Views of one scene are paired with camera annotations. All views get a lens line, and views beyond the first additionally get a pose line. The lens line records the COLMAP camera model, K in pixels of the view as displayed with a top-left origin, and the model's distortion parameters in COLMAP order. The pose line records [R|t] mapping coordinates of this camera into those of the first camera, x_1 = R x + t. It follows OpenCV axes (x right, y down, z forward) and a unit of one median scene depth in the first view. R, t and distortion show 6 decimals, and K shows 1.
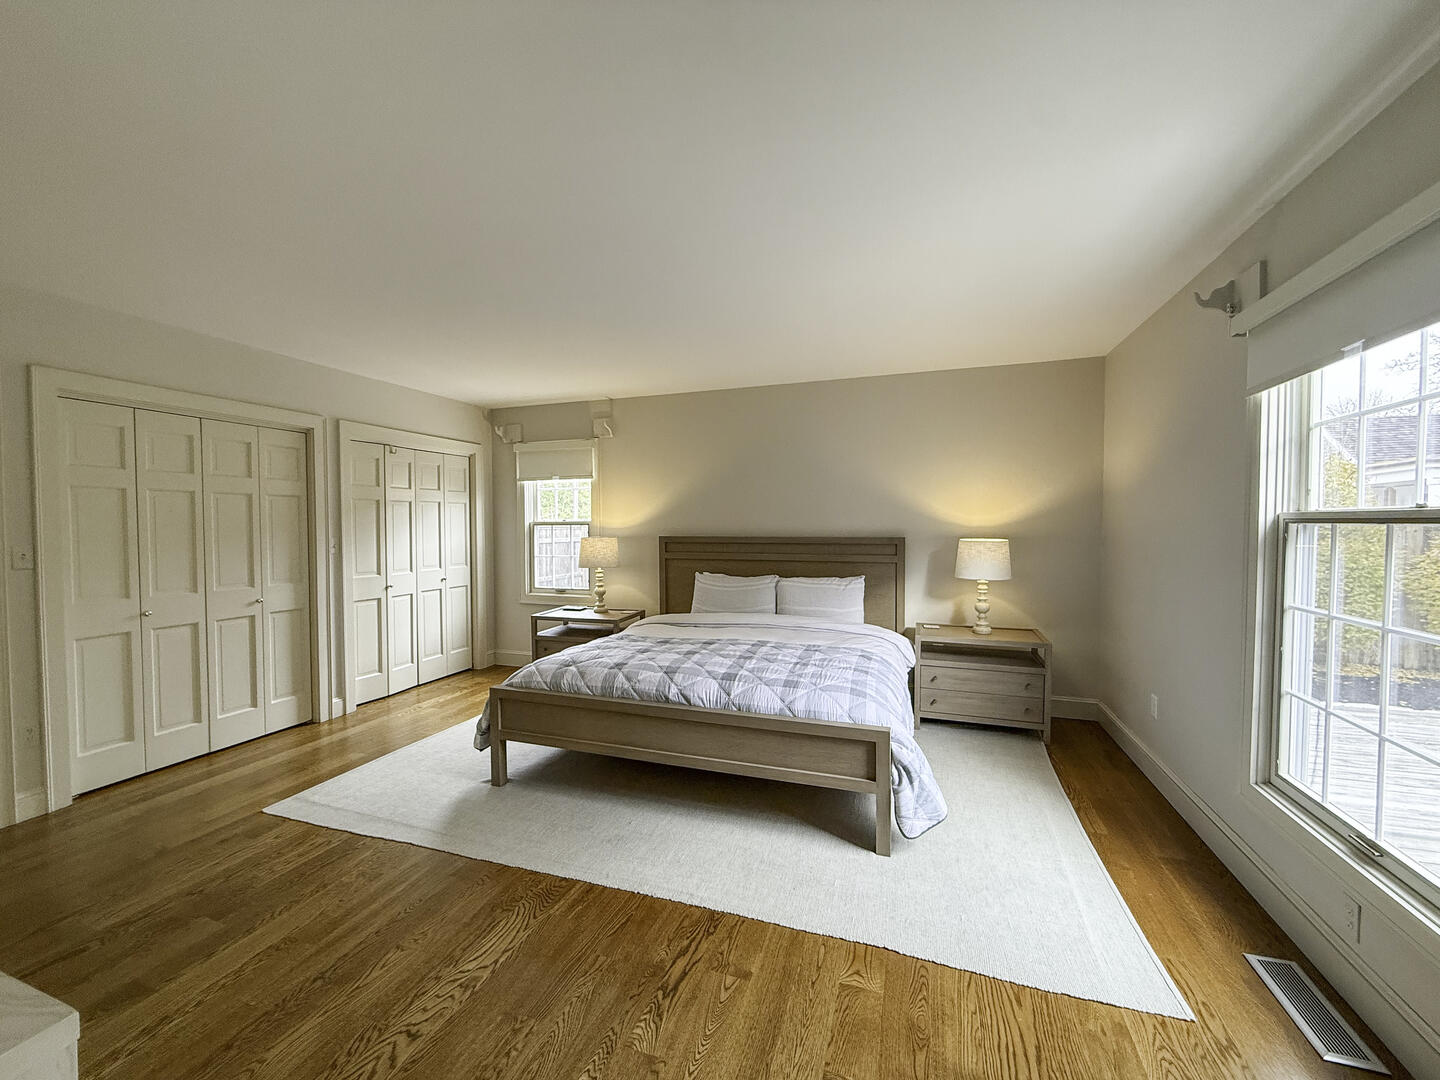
lens RADIAL K [[575.6, 0, 715.5], [0, 575.6, 538.1], [0, 0, 1]] dist [-0.001229, -0.000325]
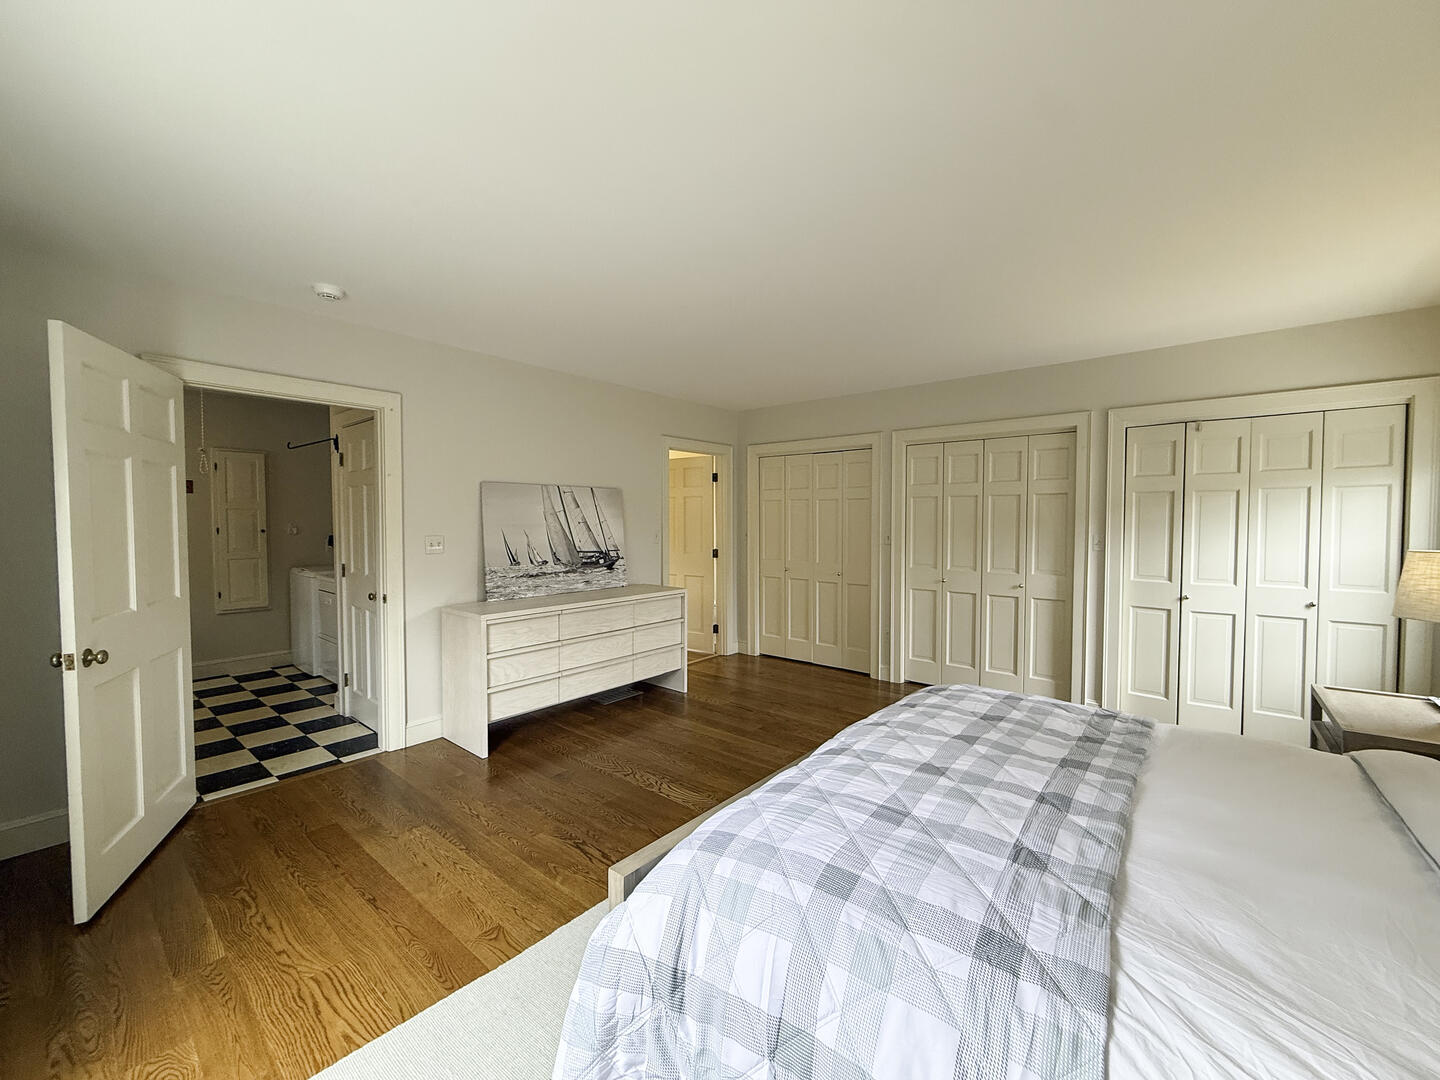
lens RADIAL K [[575.6, 0, 715.5], [0, 575.6, 538.1], [0, 0, 1]] dist [-0.001229, -0.000325]
pose [[-0.343965, 0.032009, -0.938437, 0.484187], [-0.022829, 0.998838, 0.042436, -0.021750], [0.938705, 0.036020, -0.342835, 0.766273]]
